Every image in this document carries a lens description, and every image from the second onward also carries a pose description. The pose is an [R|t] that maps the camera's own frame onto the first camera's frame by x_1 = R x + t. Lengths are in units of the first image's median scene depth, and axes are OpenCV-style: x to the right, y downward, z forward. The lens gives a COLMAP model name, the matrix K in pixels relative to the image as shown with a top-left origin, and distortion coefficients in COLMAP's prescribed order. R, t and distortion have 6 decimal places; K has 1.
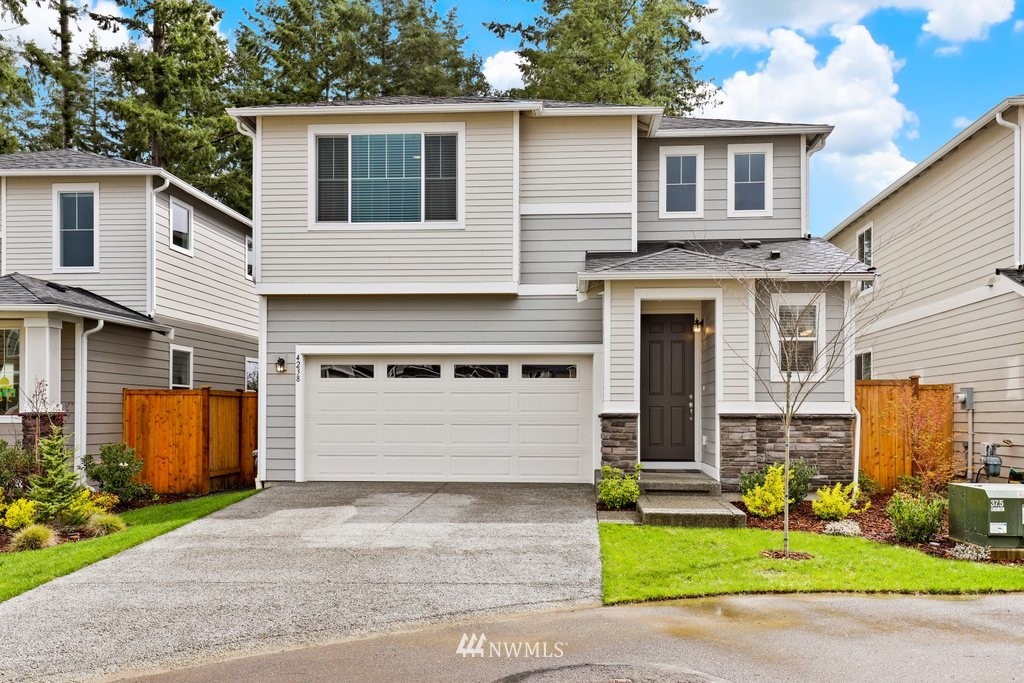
lens RADIAL K [[930.4, 0, 511.8], [0, 930.4, 343.2], [0, 0, 1]] dist [0.027096, 0.000000]
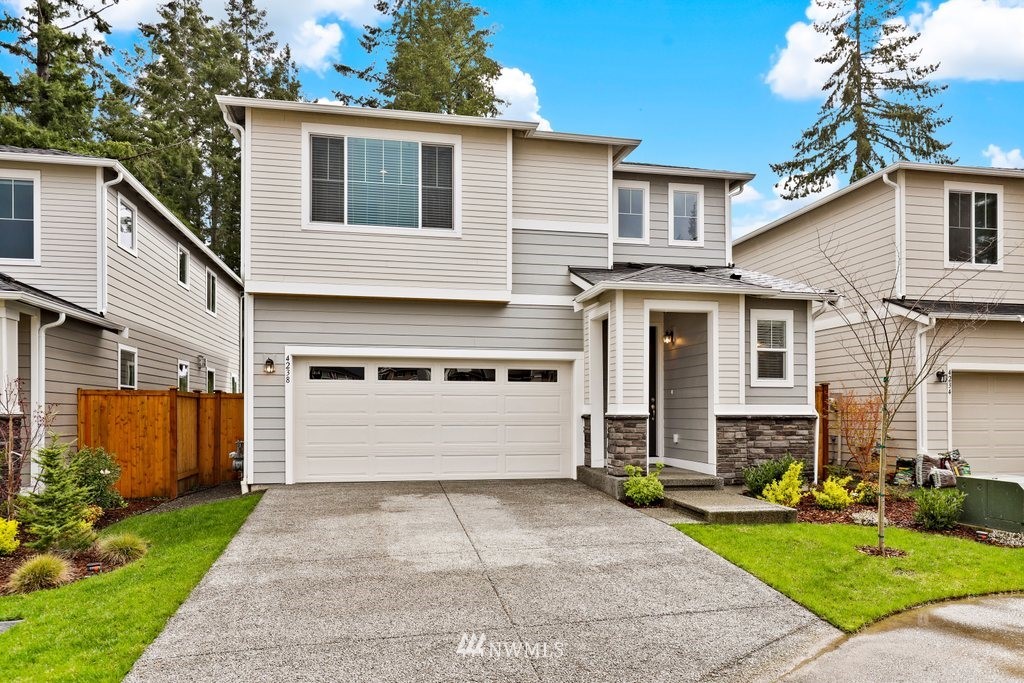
lens RADIAL K [[703.7, 0, 521.6], [0, 703.7, 373.5], [0, 0, 1]] dist [0.001593, -0.007685]
pose [[0.963585, 0.013635, 0.267054, -0.190667], [-0.019436, 0.999629, 0.019093, 0.012280], [-0.266694, -0.023588, 0.963492, 0.216788]]
